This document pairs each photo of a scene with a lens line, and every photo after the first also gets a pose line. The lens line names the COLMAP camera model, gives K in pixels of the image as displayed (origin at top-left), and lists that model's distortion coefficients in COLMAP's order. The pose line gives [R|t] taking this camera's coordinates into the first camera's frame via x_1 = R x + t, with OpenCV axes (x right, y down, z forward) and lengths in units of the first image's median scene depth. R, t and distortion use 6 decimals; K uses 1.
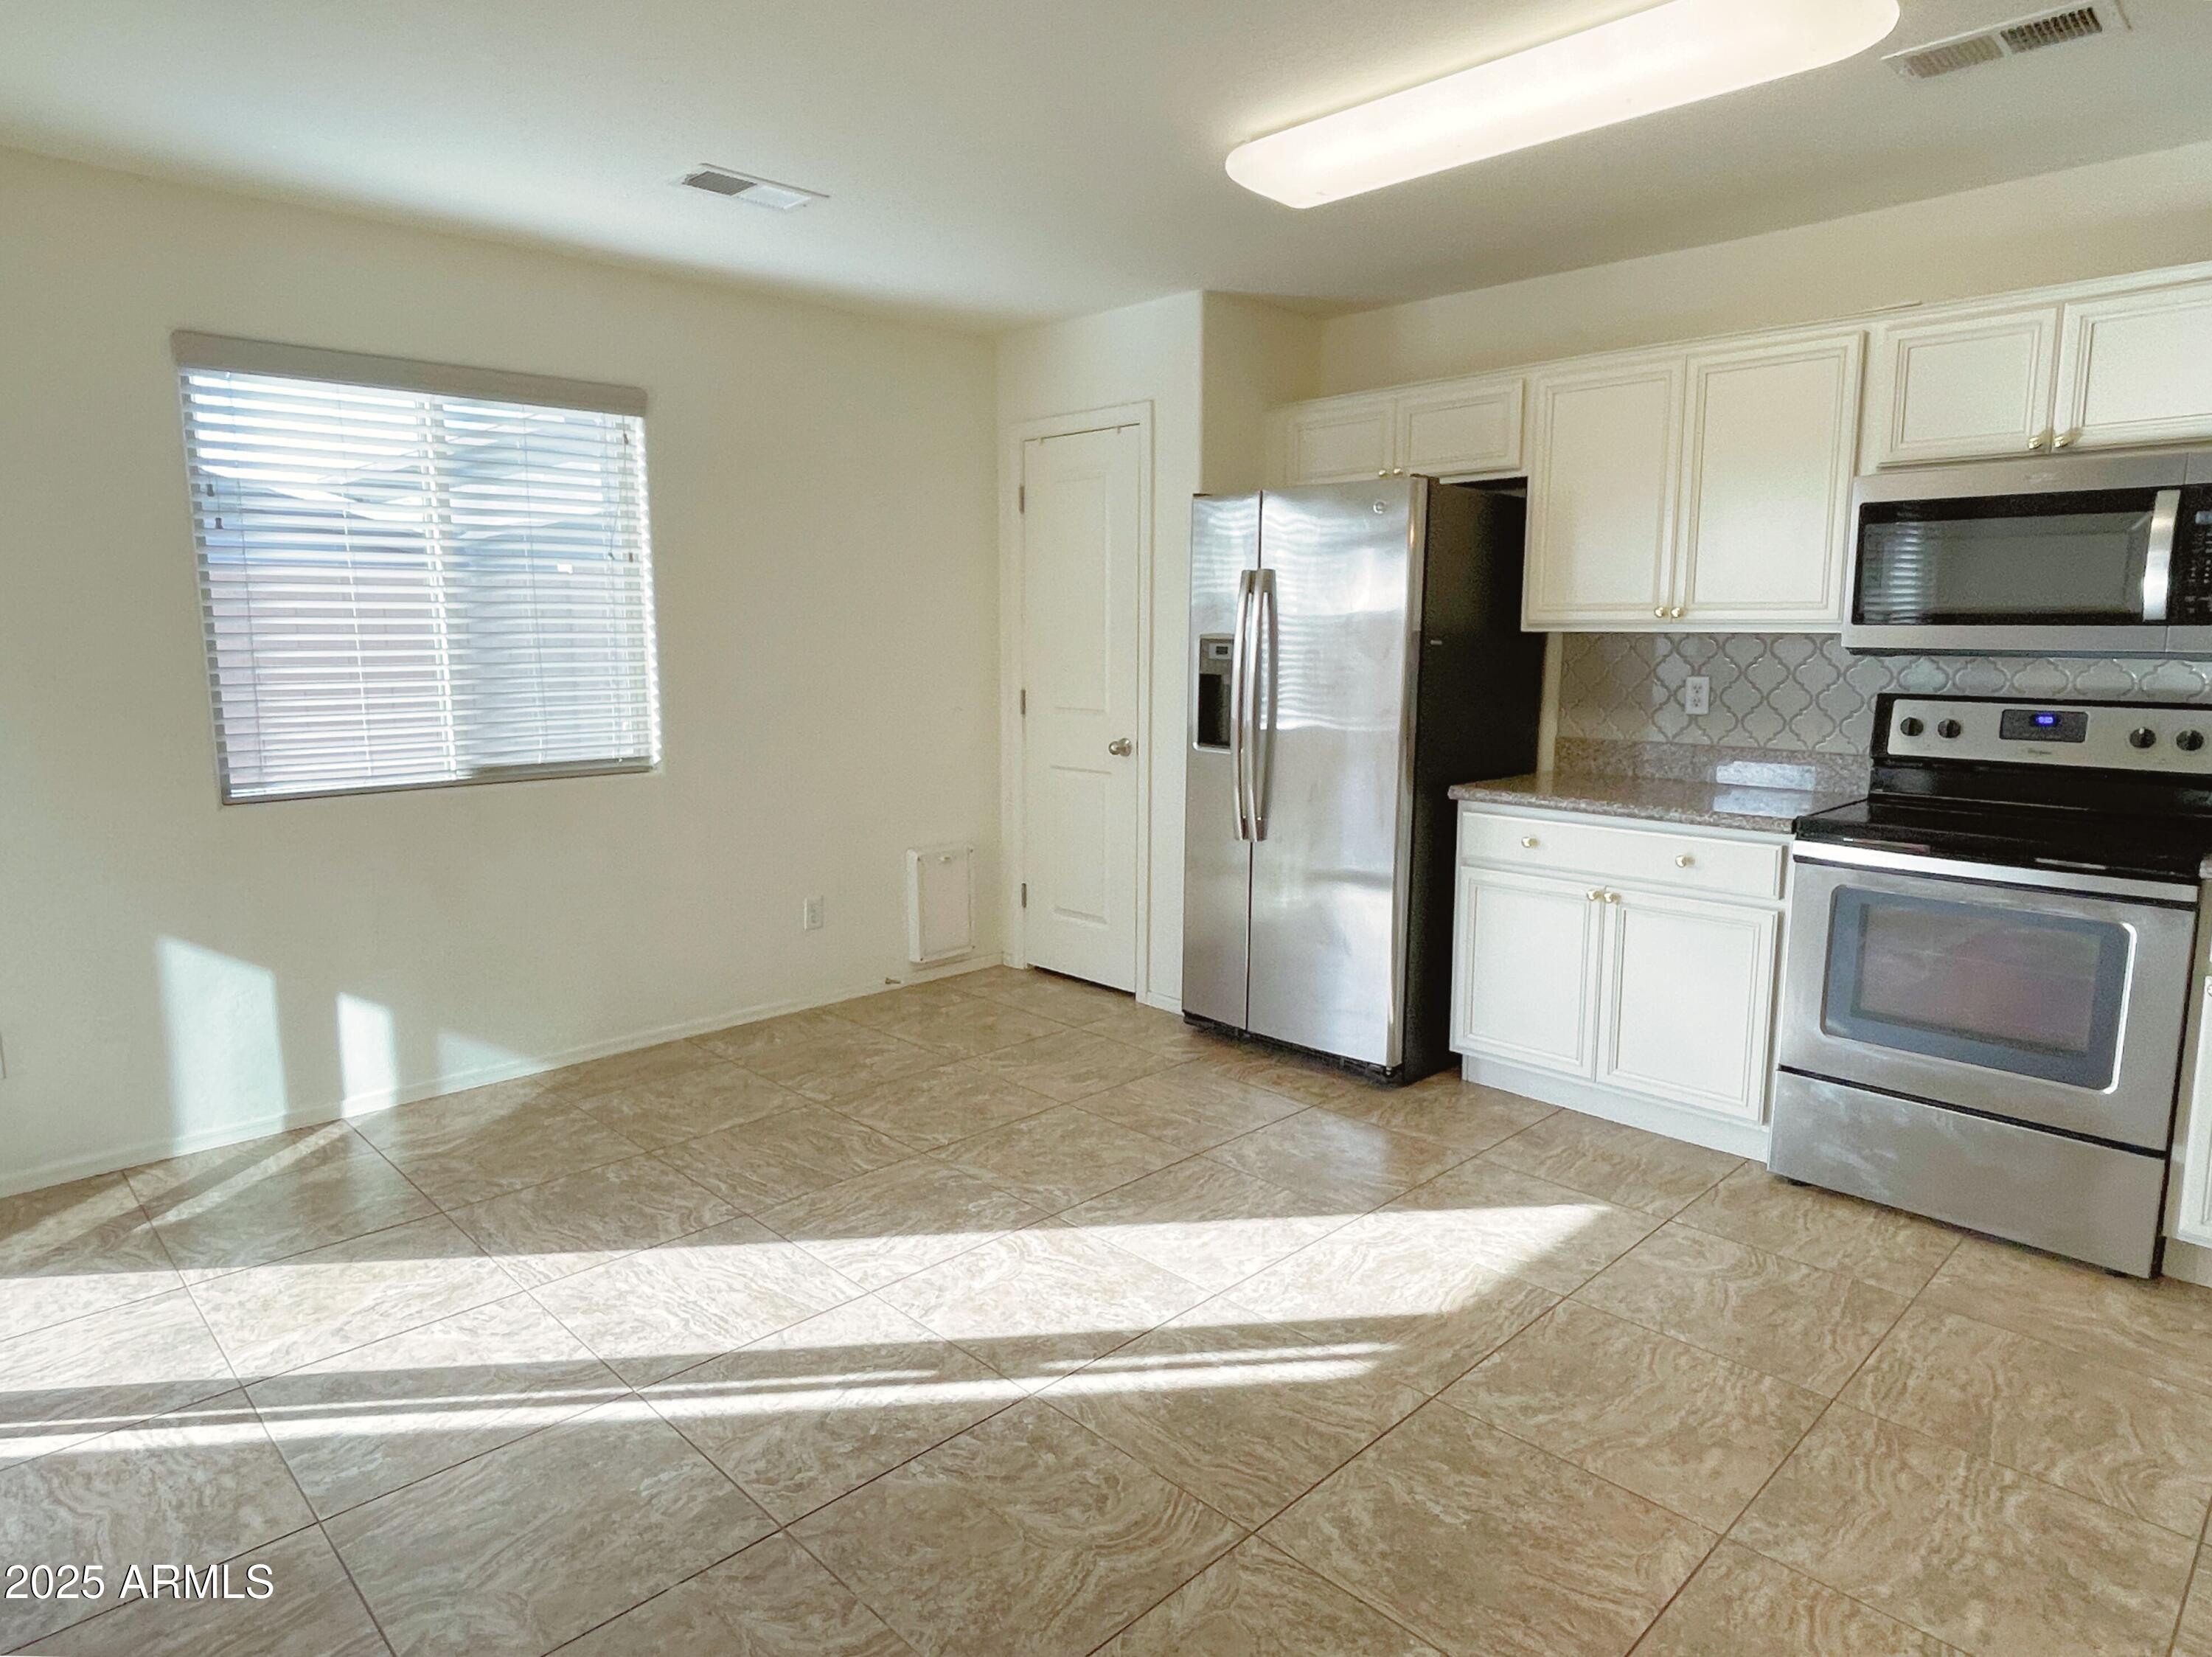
lens RADIAL K [[1297.9, 0, 1110.8], [0, 1297.9, 816.3], [0, 0, 1]] dist [0.000665, -0.001842]
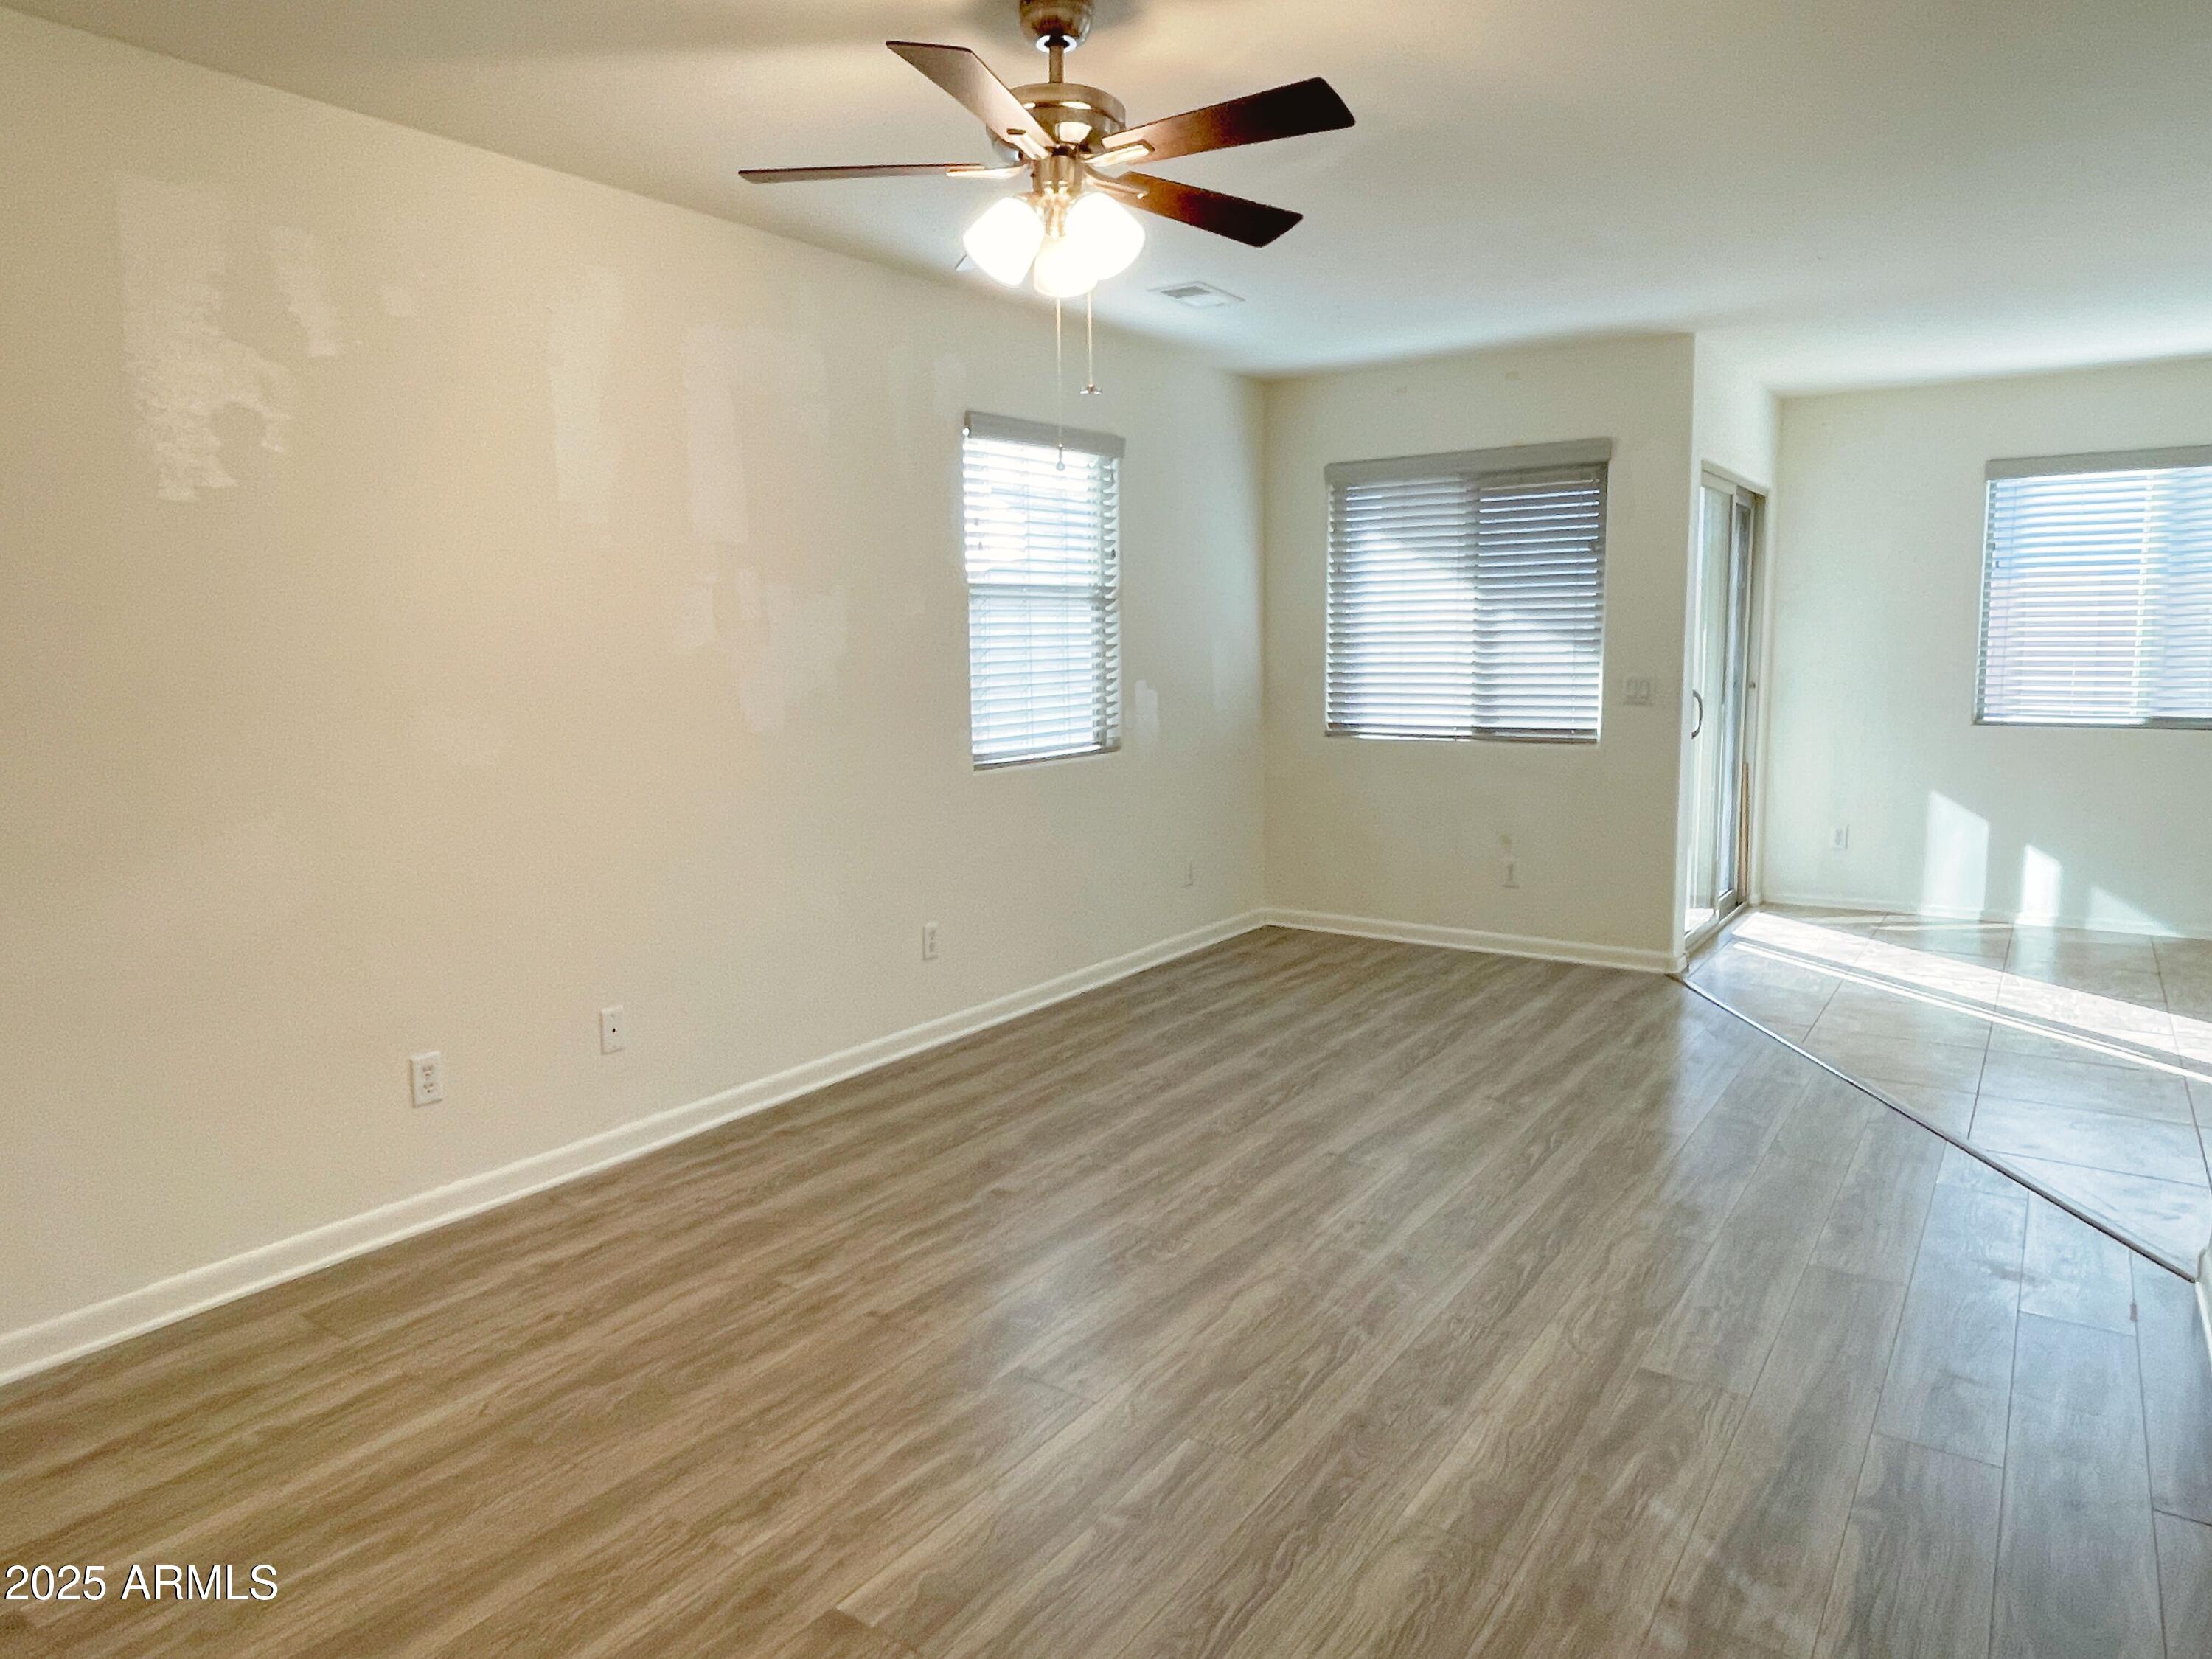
lens RADIAL K [[1389.2, 0, 1097.7], [0, 1389.2, 835.4], [0, 0, 1]] dist [0.004411, 0.000611]
pose [[0.174189, 0.137273, -0.975097, 0.955561], [-0.135100, 0.984203, 0.114421, 0.084095], [0.975400, 0.111805, 0.189983, -0.506942]]
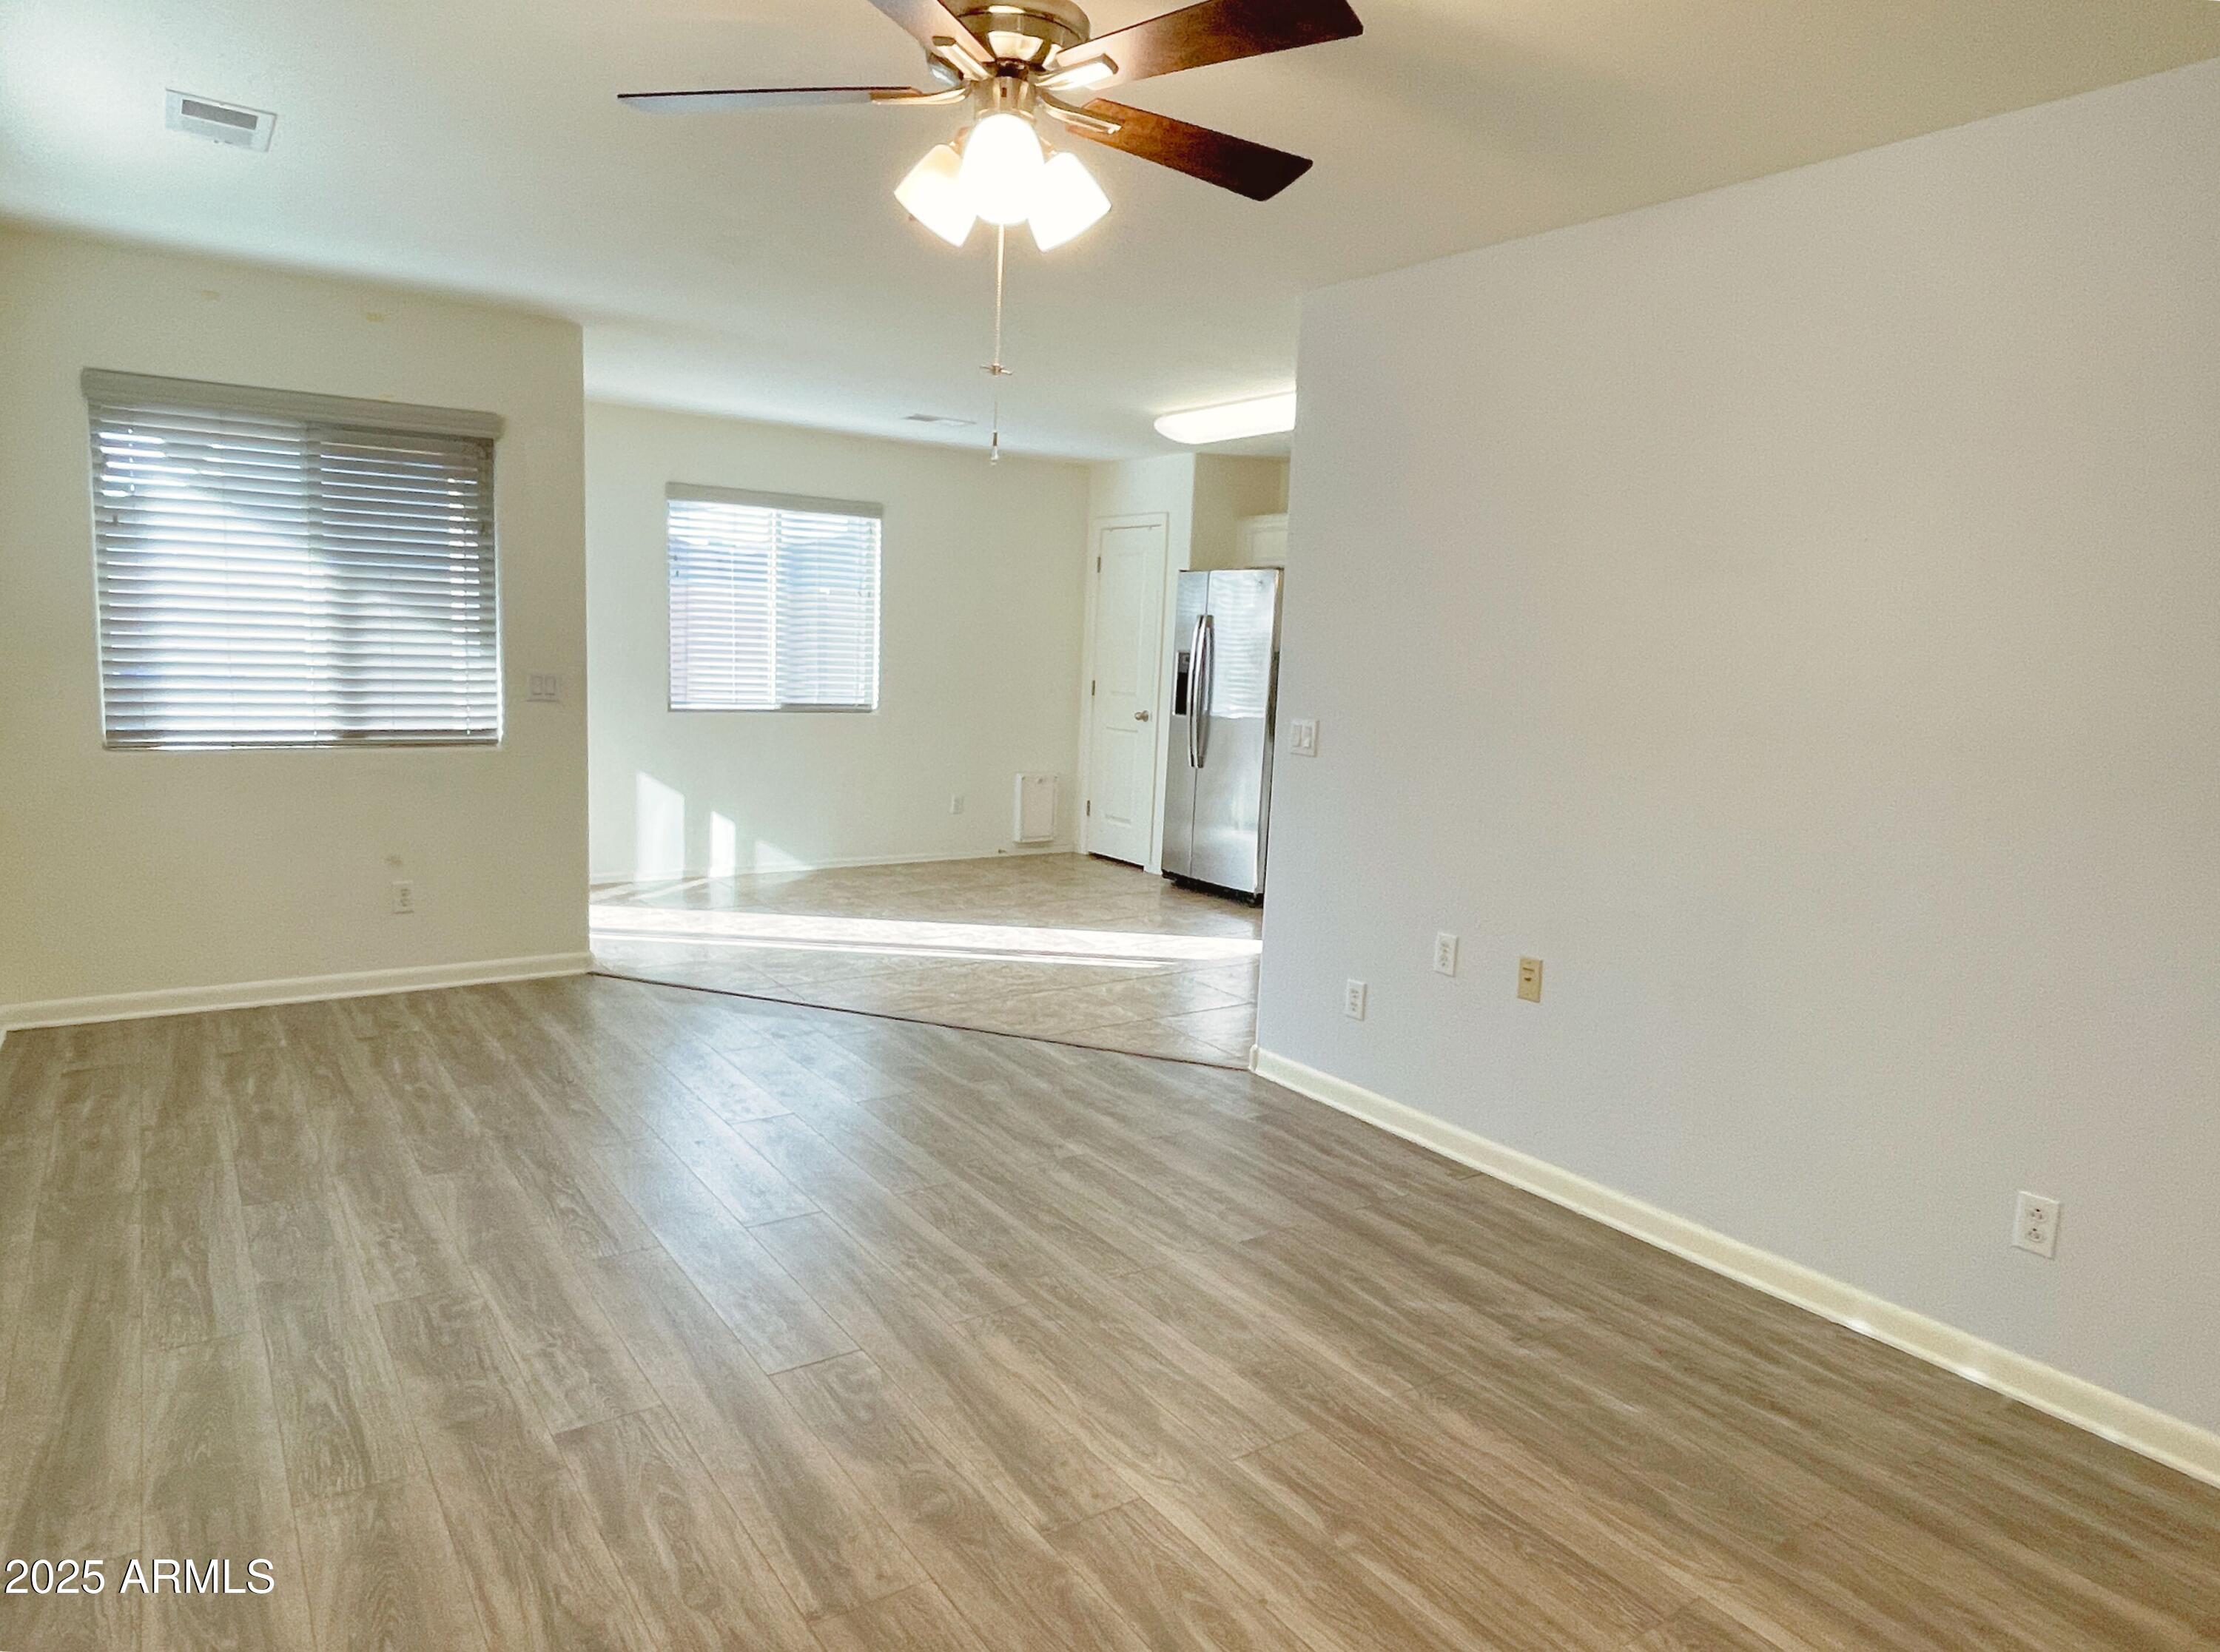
lens RADIAL K [[1375.2, 0, 1110.0], [0, 1375.2, 826.0], [0, 0, 1]] dist [0.004484, -0.002430]
pose [[0.982736, 0.065234, -0.173134, 0.376102], [-0.067943, 0.997641, -0.009759, 0.143217], [0.172089, 0.021354, 0.984850, -0.990235]]
